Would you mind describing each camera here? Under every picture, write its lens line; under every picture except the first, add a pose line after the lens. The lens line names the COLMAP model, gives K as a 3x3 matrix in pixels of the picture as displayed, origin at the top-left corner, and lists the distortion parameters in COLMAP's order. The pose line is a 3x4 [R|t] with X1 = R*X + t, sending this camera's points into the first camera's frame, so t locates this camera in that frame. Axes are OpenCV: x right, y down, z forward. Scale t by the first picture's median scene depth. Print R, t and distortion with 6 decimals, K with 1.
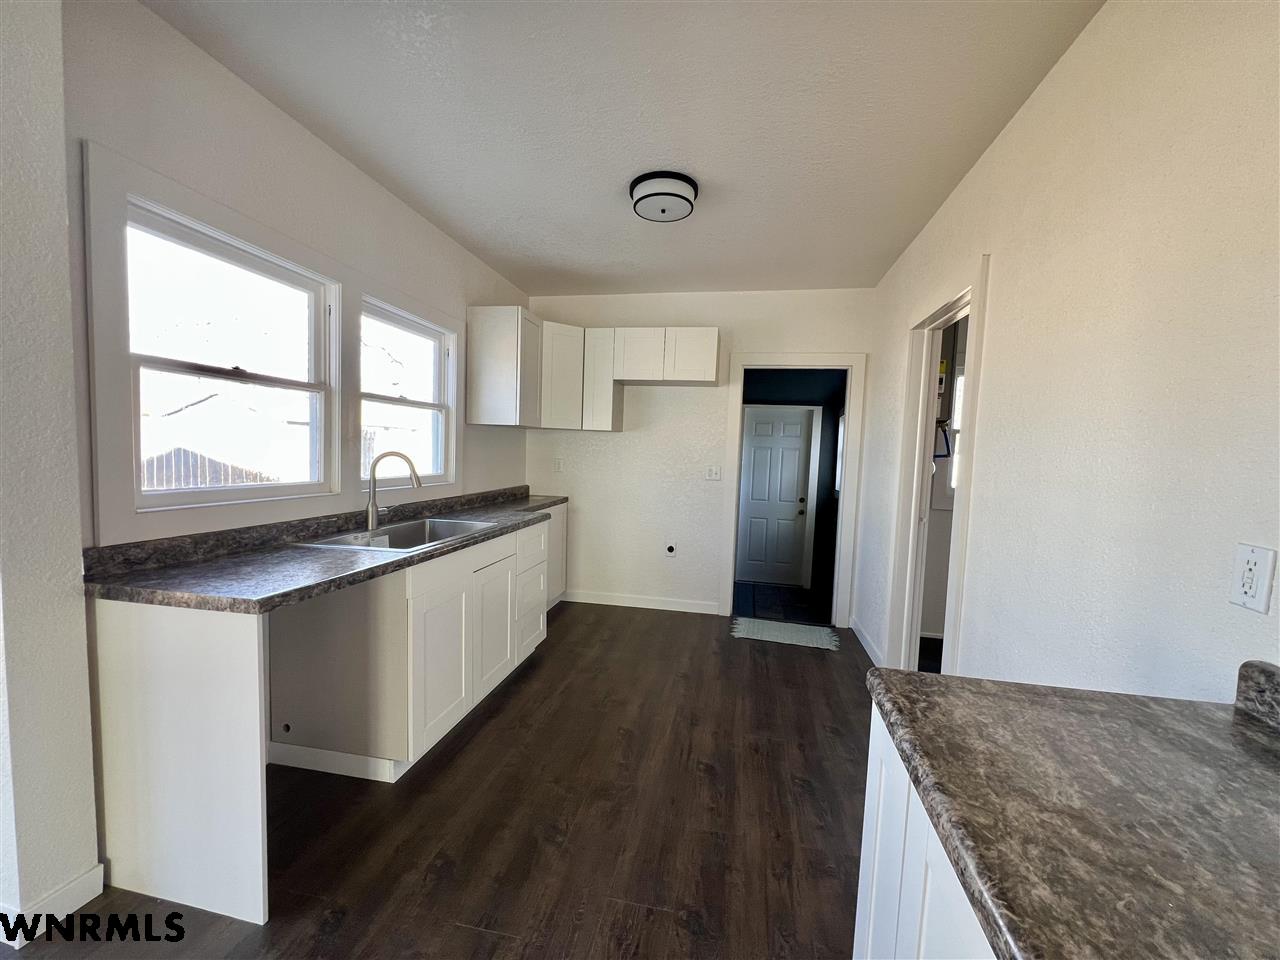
lens RADIAL K [[513.1, 0, 638.9], [0, 513.1, 482.7], [0, 0, 1]] dist [-0.001098, 0.000659]
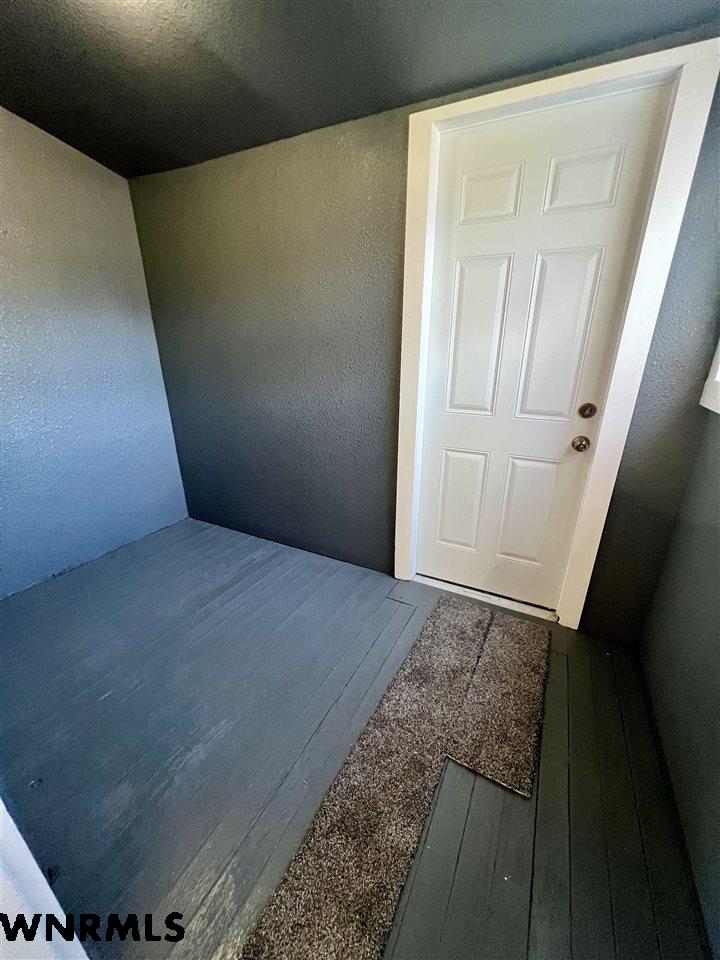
lens RADIAL K [[384.8, 0, 361.7], [0, 384.8, 480.4], [0, 0, 1]] dist [-0.001098, 0.000659]
pose [[0.965059, 0.055508, -0.256087, 0.263627], [0.019502, 0.959380, 0.281443, 0.002415], [0.261307, -0.276603, 0.924775, 0.772554]]
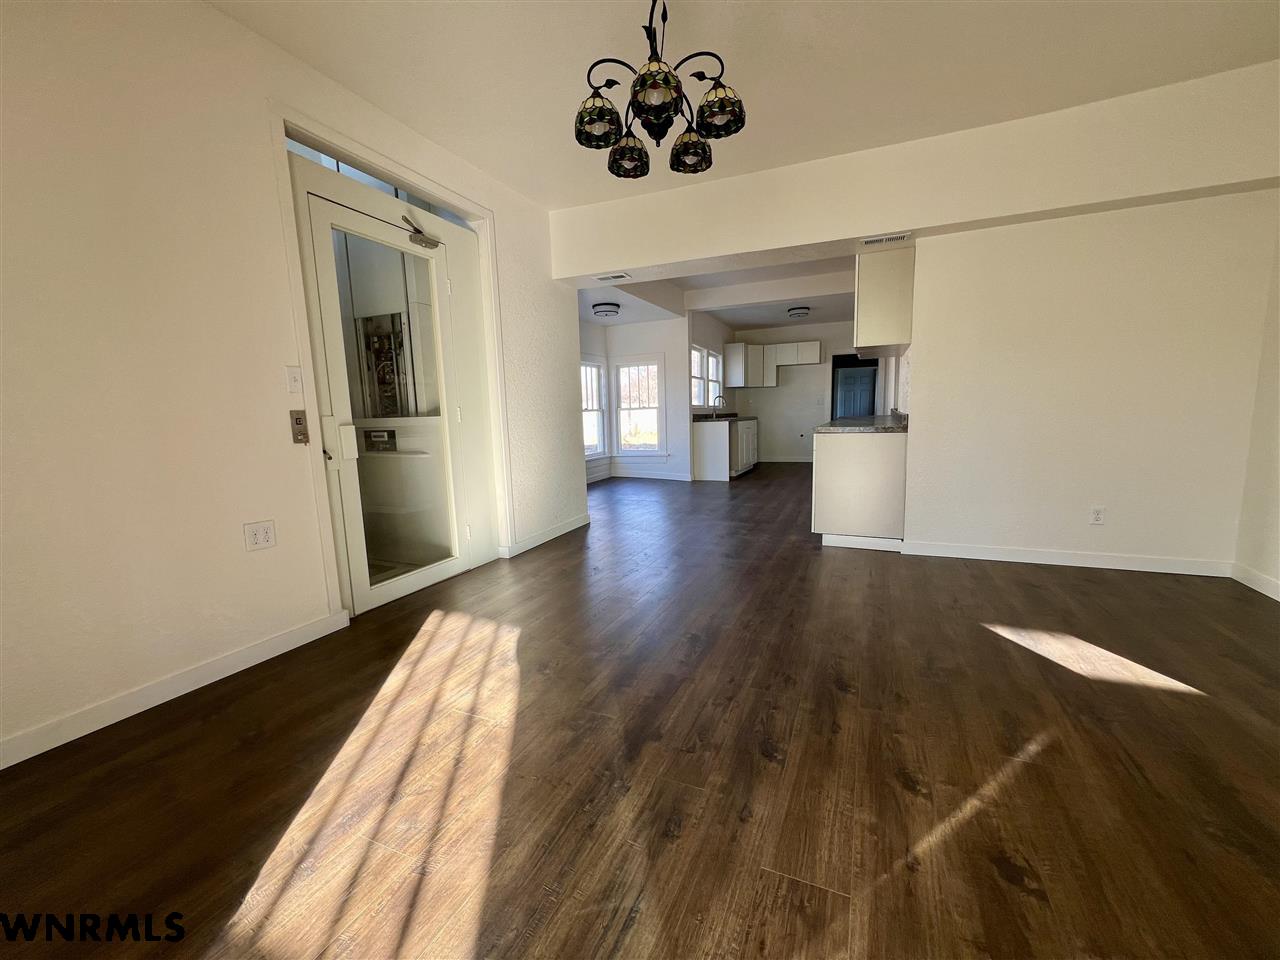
lens RADIAL K [[513.1, 0, 646.4], [0, 513.1, 480.5], [0, 0, 1]] dist [-0.001098, 0.000659]
pose [[0.977031, -0.033947, -0.210375, -0.175892], [0.047030, 0.997237, 0.057497, 0.197116], [0.207842, -0.066070, 0.975928, -1.735263]]
